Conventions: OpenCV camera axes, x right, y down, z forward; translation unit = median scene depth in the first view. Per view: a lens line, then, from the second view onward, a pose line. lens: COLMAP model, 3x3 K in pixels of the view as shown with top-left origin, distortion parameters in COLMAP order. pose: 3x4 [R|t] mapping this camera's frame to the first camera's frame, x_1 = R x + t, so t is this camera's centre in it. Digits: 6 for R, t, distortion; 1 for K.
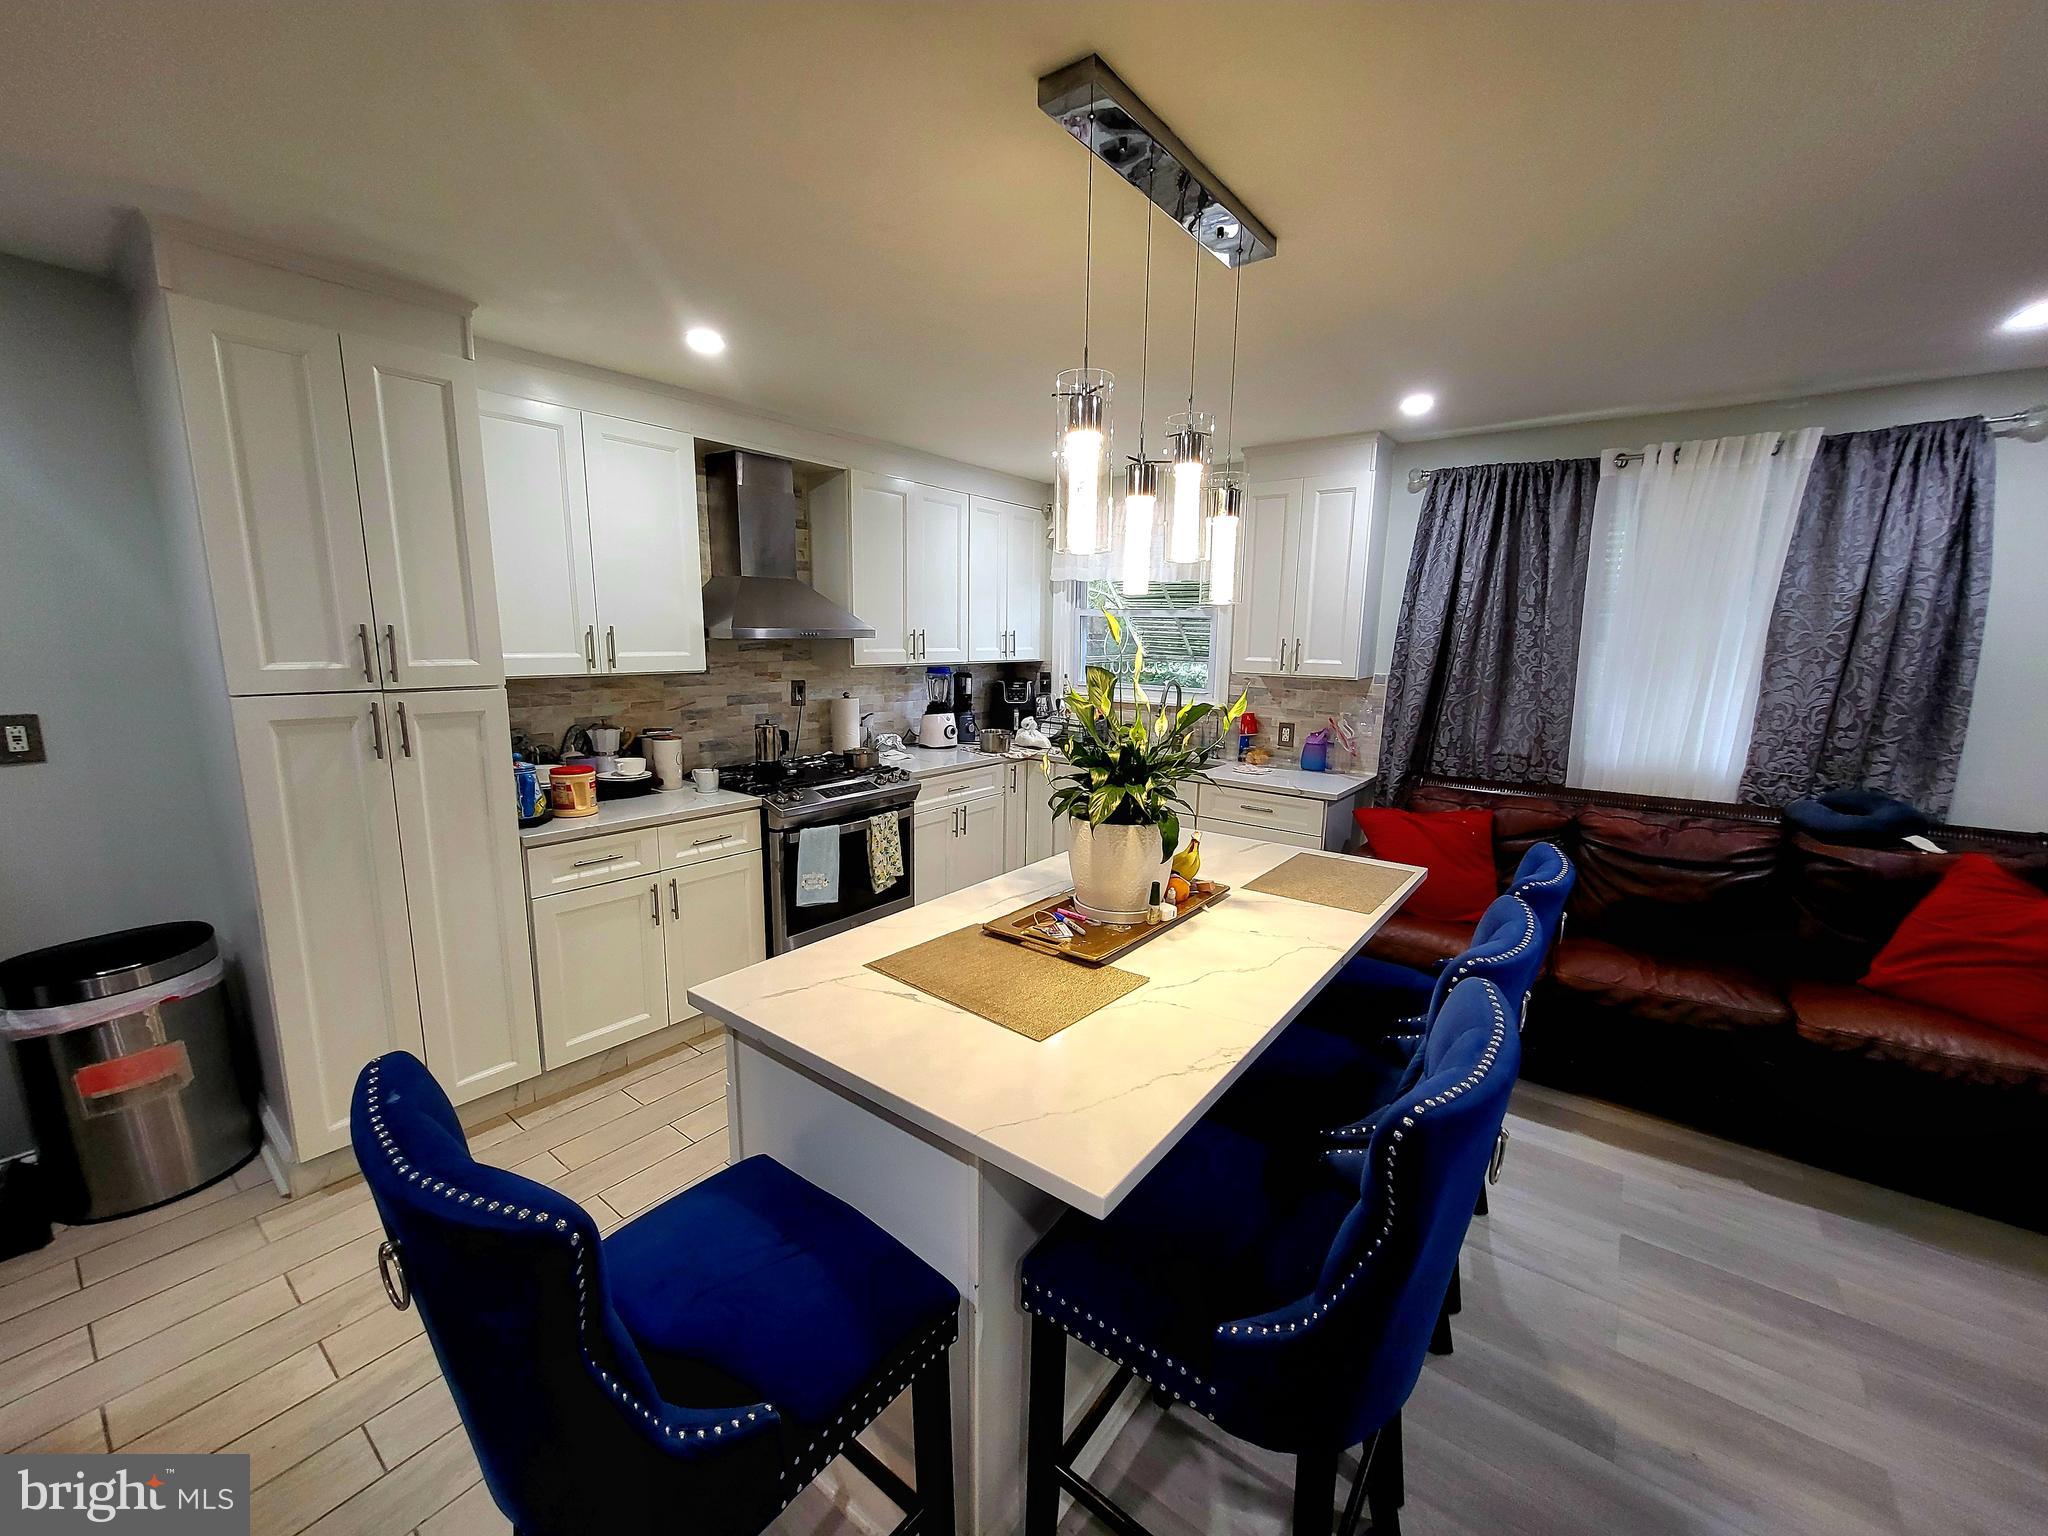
lens RADIAL K [[803.9, 0, 1029.1], [0, 803.9, 775.2], [0, 0, 1]] dist [0.002601, -0.003892]
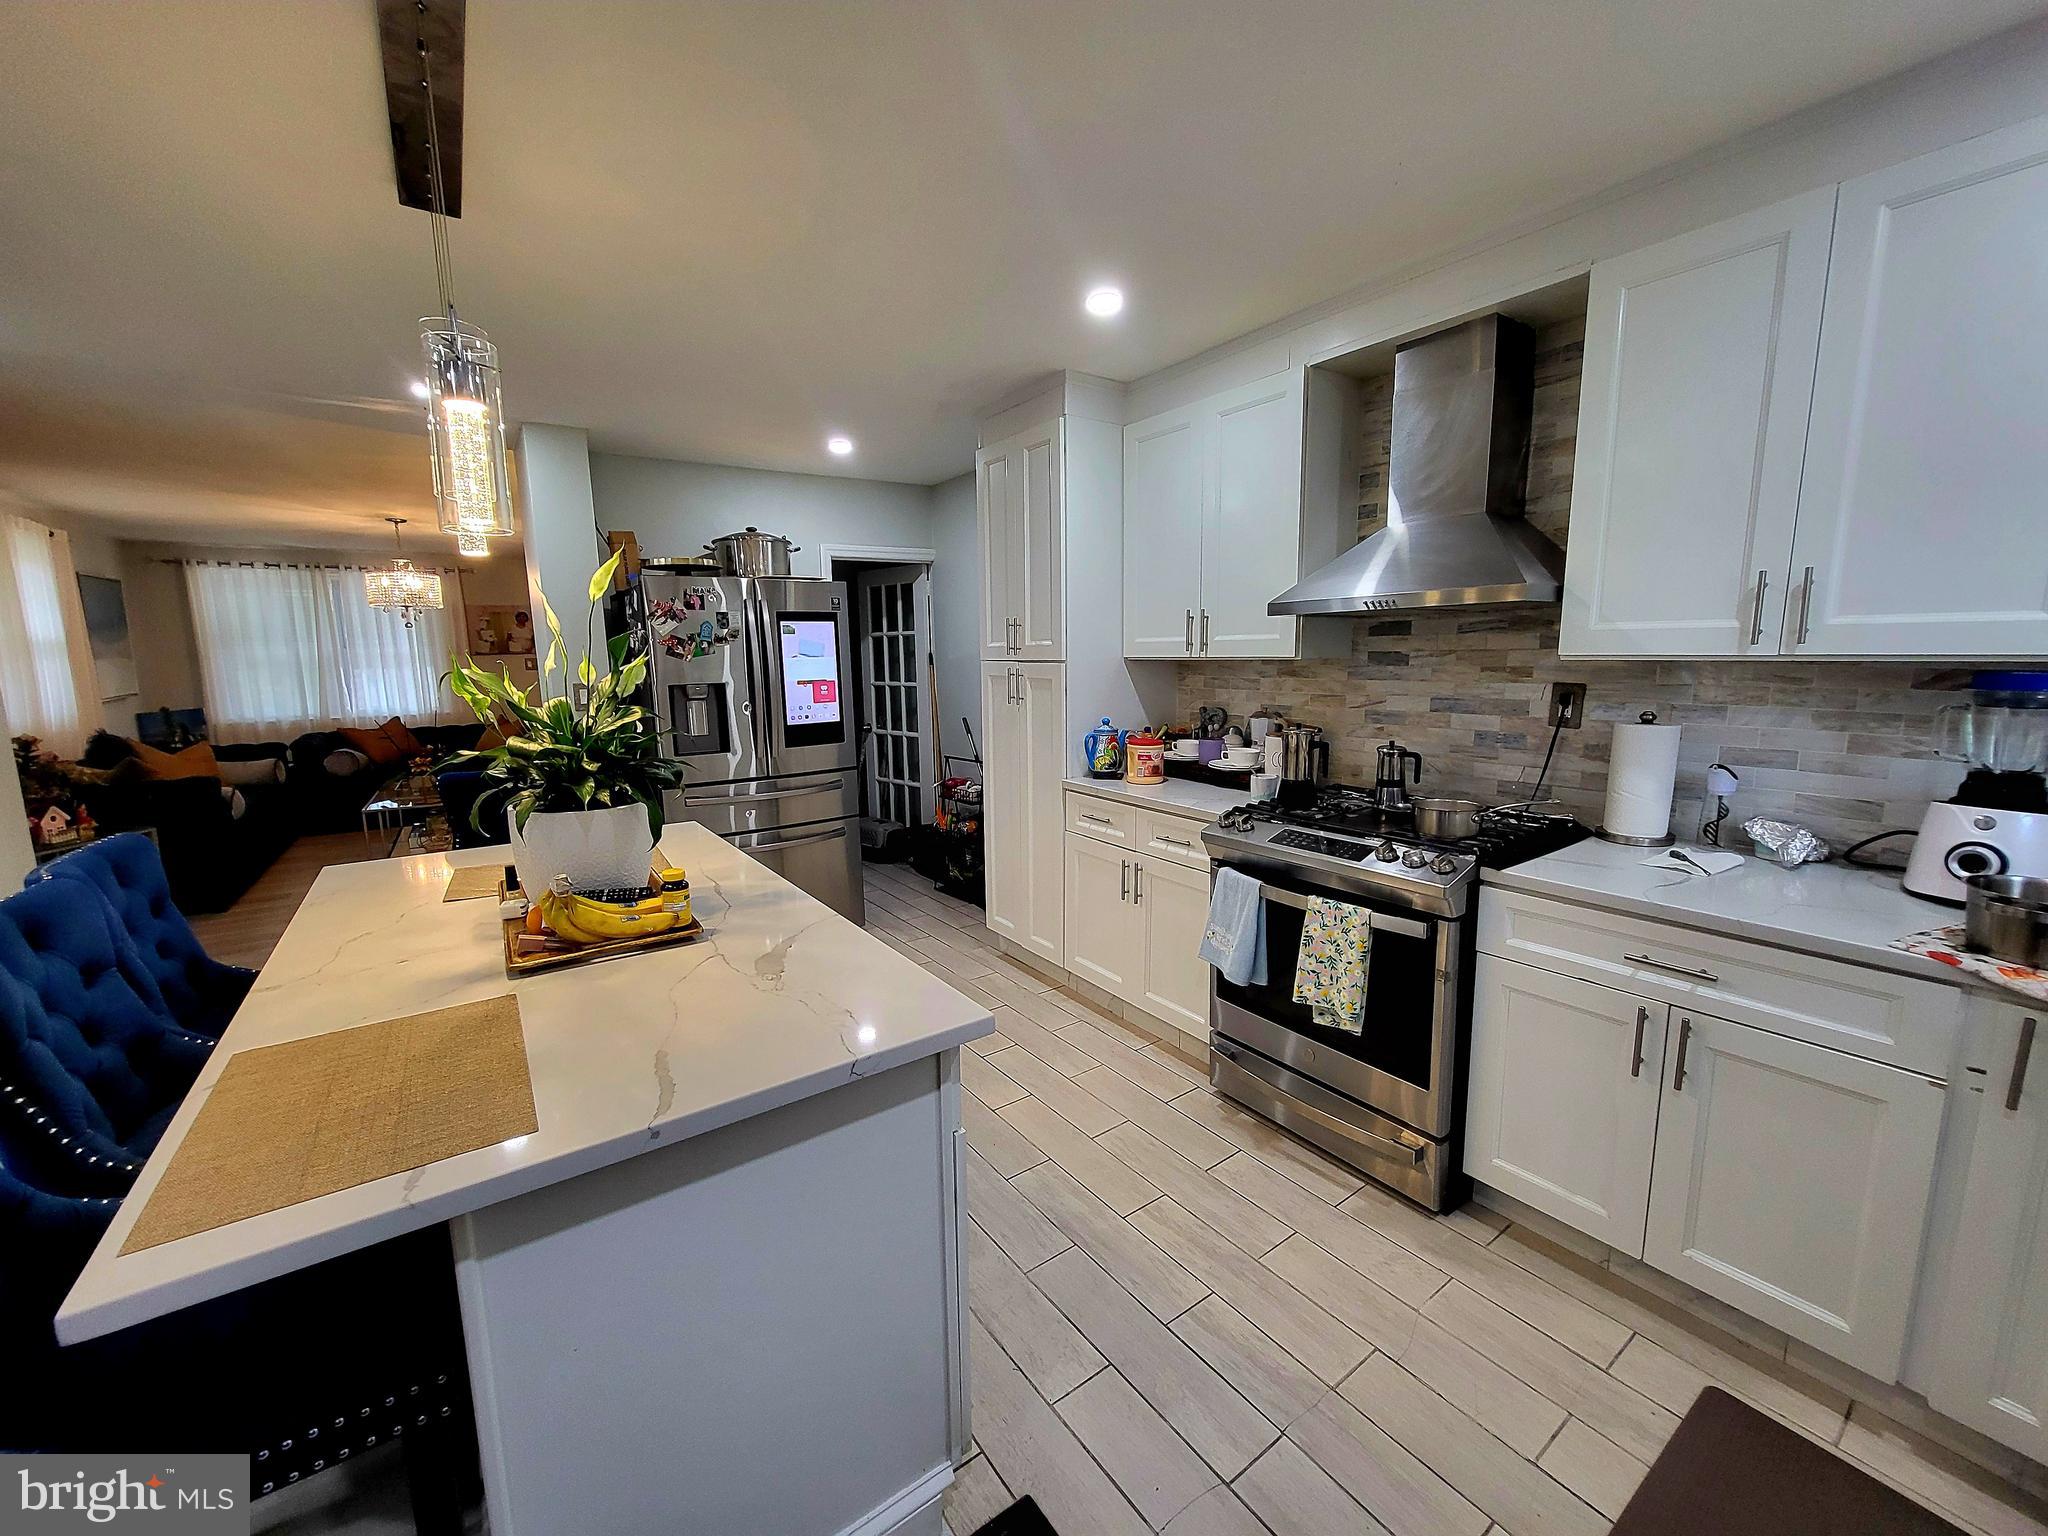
lens RADIAL K [[803.9, 0, 1029.1], [0, 803.9, 775.2], [0, 0, 1]] dist [0.002601, -0.003892]
pose [[-0.296075, 0.138243, -0.945108, 0.469356], [-0.154186, 0.969577, 0.190124, -0.129834], [0.942638, 0.202013, -0.265752, 1.004484]]
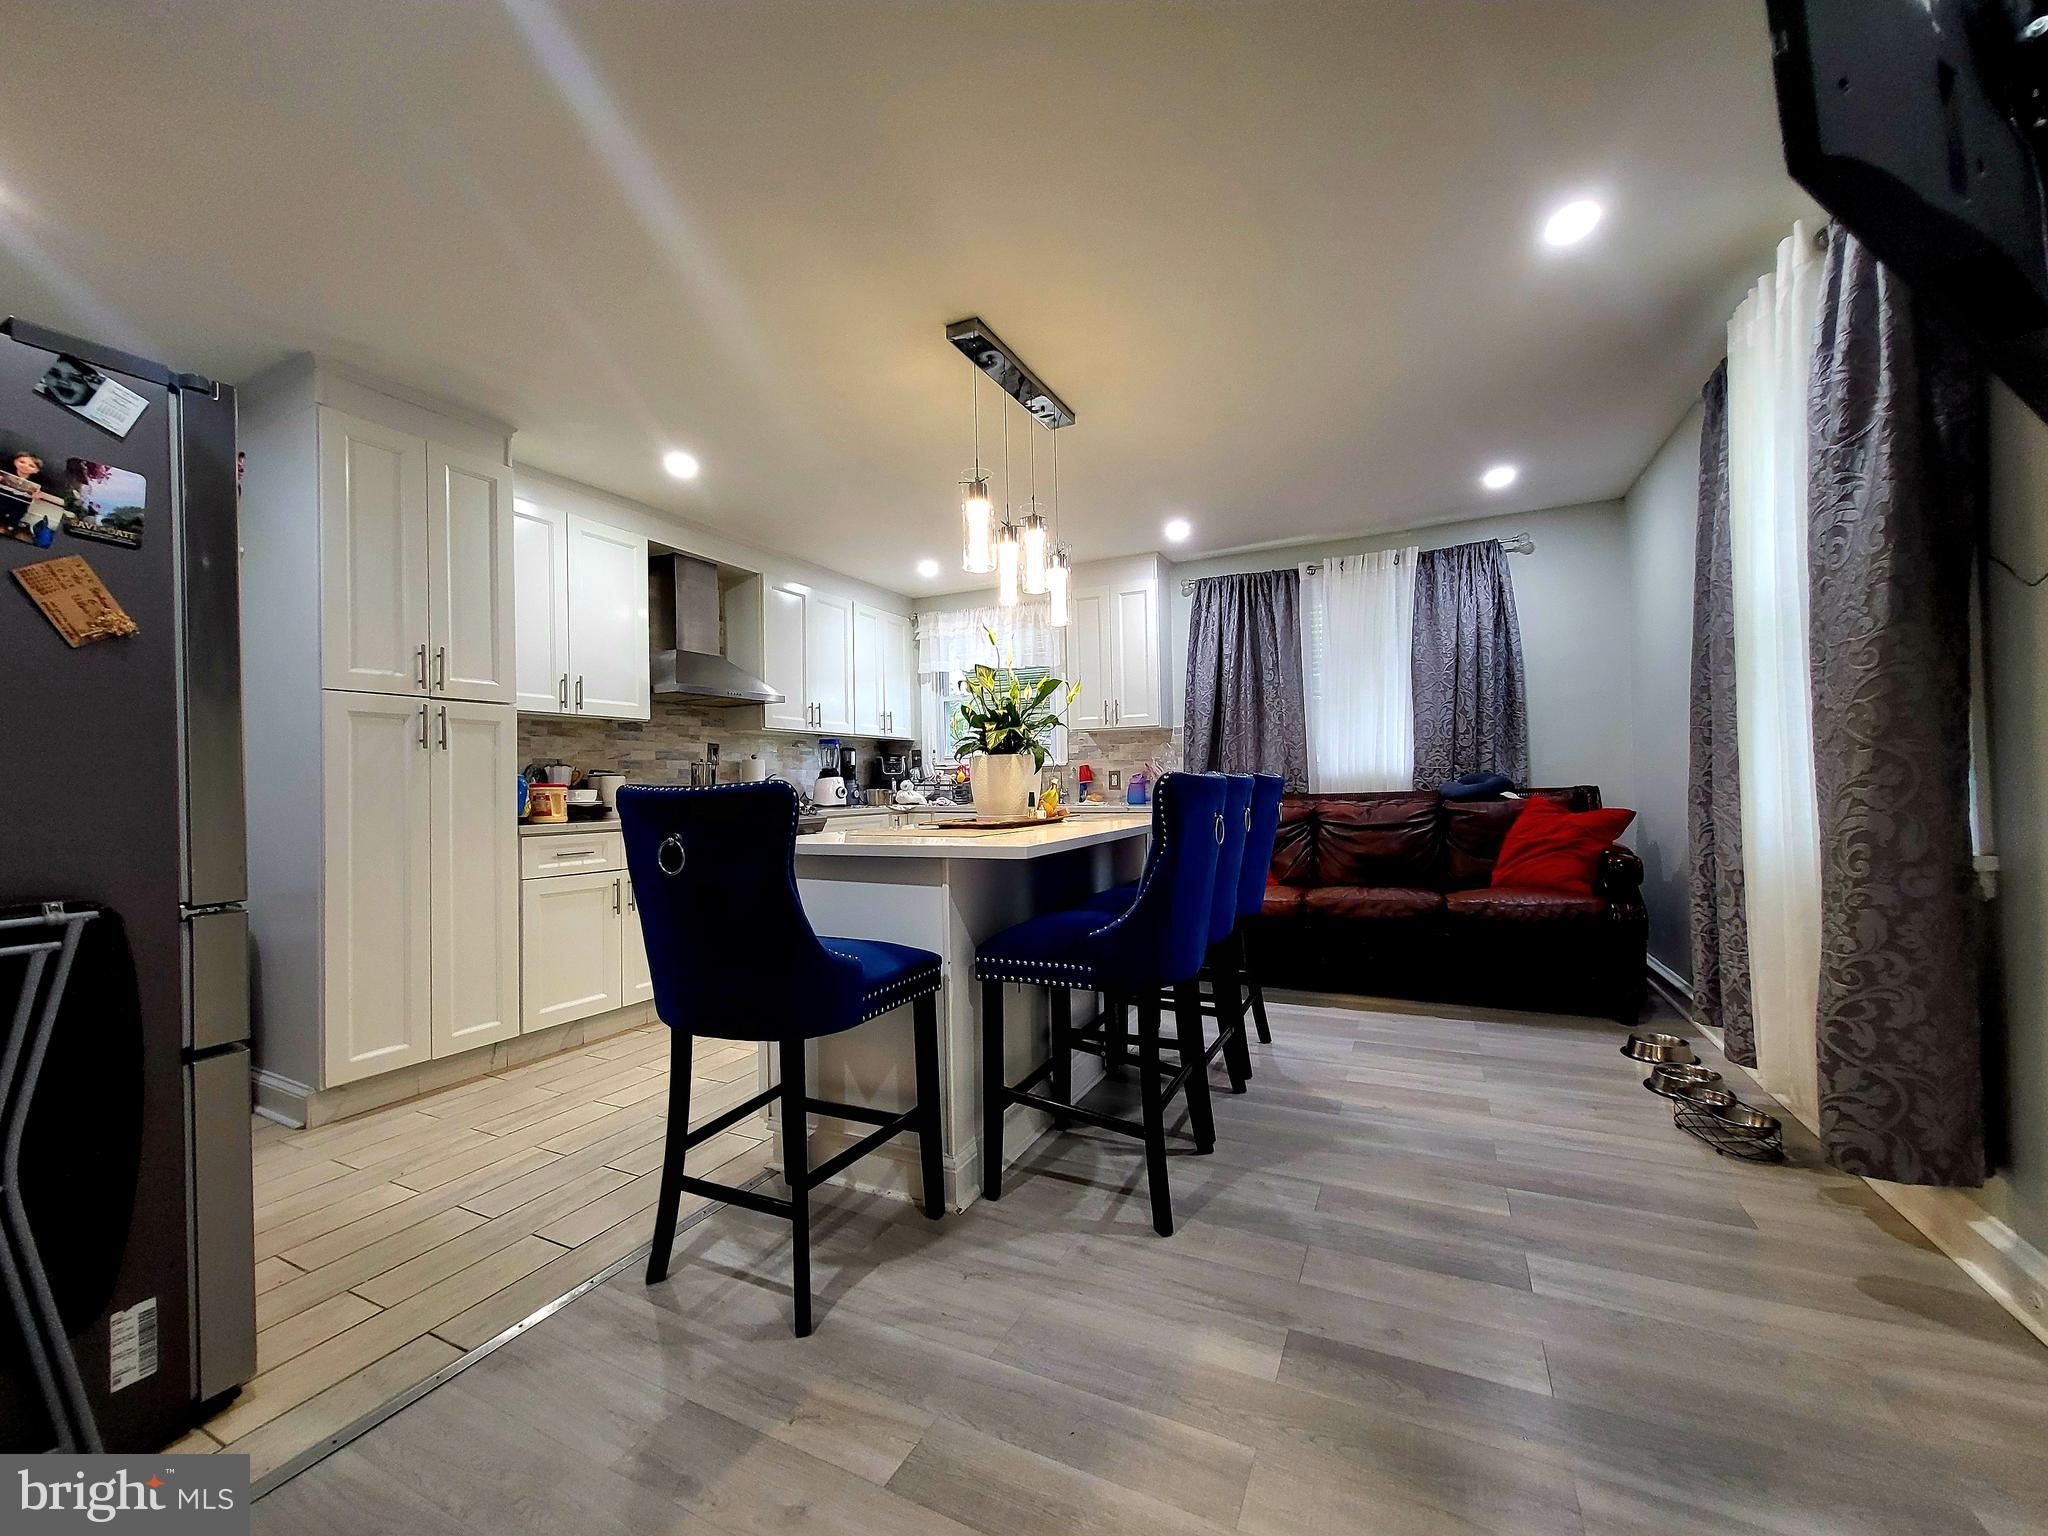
lens RADIAL K [[803.9, 0, 1029.1], [0, 803.9, 775.2], [0, 0, 1]] dist [0.002601, -0.003892]
pose [[0.980037, -0.032119, 0.196204, -0.082125], [0.067773, 0.981728, -0.177811, 0.211425], [-0.186908, 0.187559, 0.964307, -0.269902]]
